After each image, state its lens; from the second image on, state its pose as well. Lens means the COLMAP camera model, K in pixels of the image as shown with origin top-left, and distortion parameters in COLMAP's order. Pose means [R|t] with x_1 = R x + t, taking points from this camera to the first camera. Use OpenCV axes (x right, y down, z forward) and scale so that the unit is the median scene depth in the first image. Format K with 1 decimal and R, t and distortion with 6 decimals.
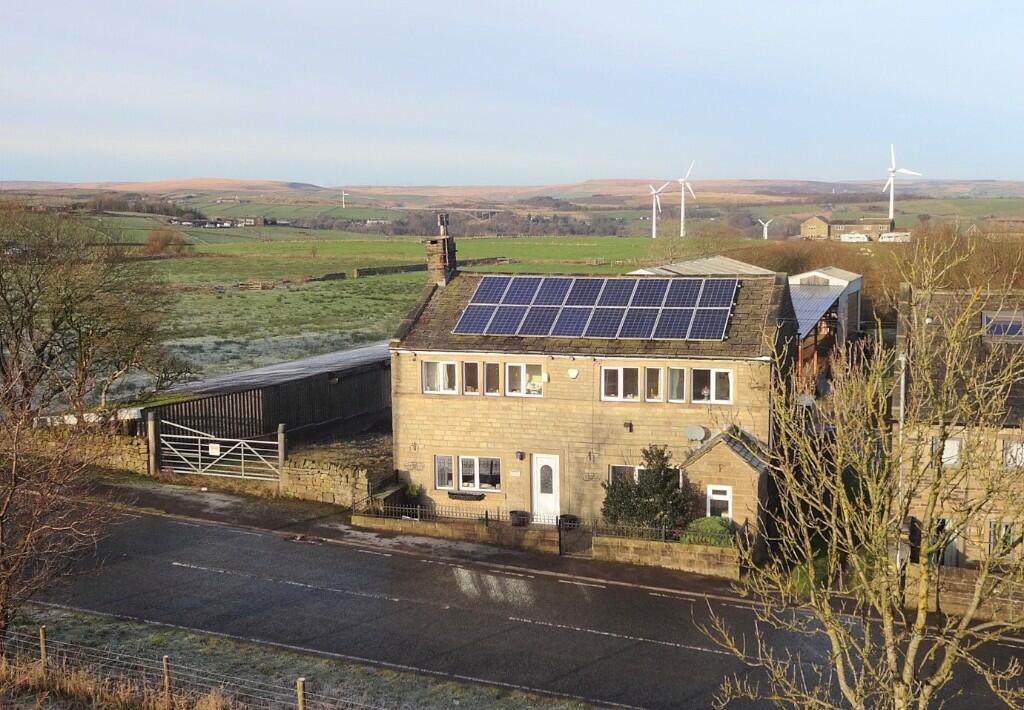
lens RADIAL K [[1249.3, 0, 512.0], [0, 1249.3, 355.0], [0, 0, 1]] dist [0.006599, 0.012306]
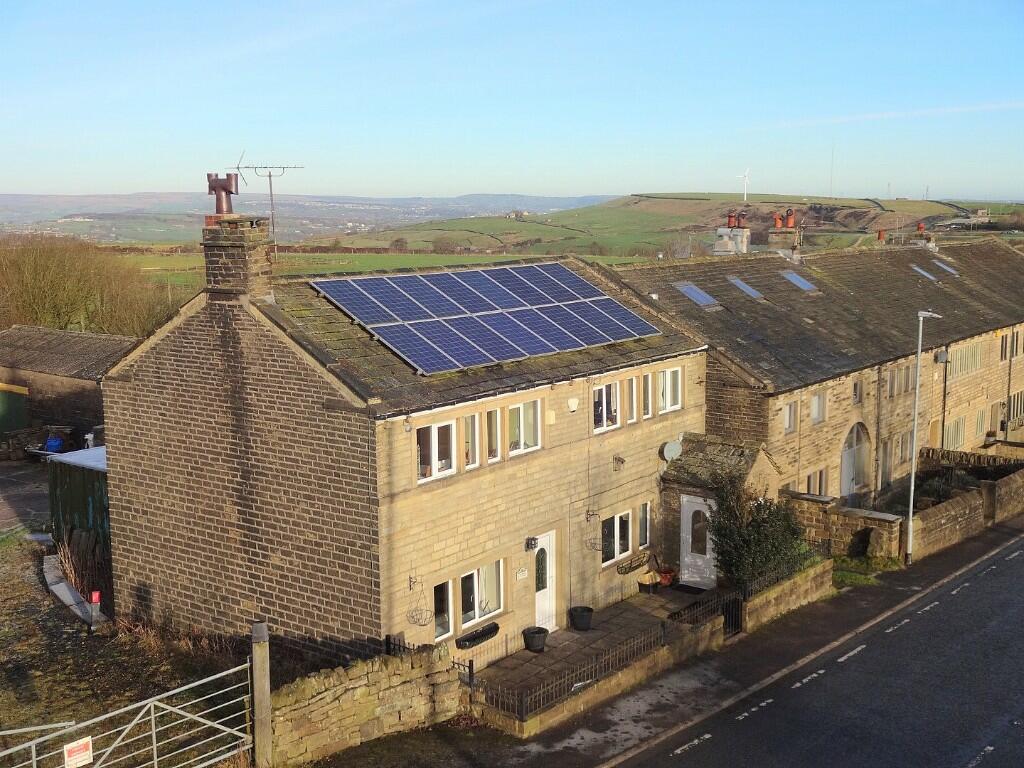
lens RADIAL K [[1267.9, 0, 562.8], [0, 1267.9, 383.9], [0, 0, 1]] dist [0.017800, 0.033411]
pose [[0.276839, -0.134215, 0.951497, -0.608265], [0.106397, 0.988390, 0.108463, -0.071792], [-0.955008, 0.071210, 0.287905, 0.792859]]
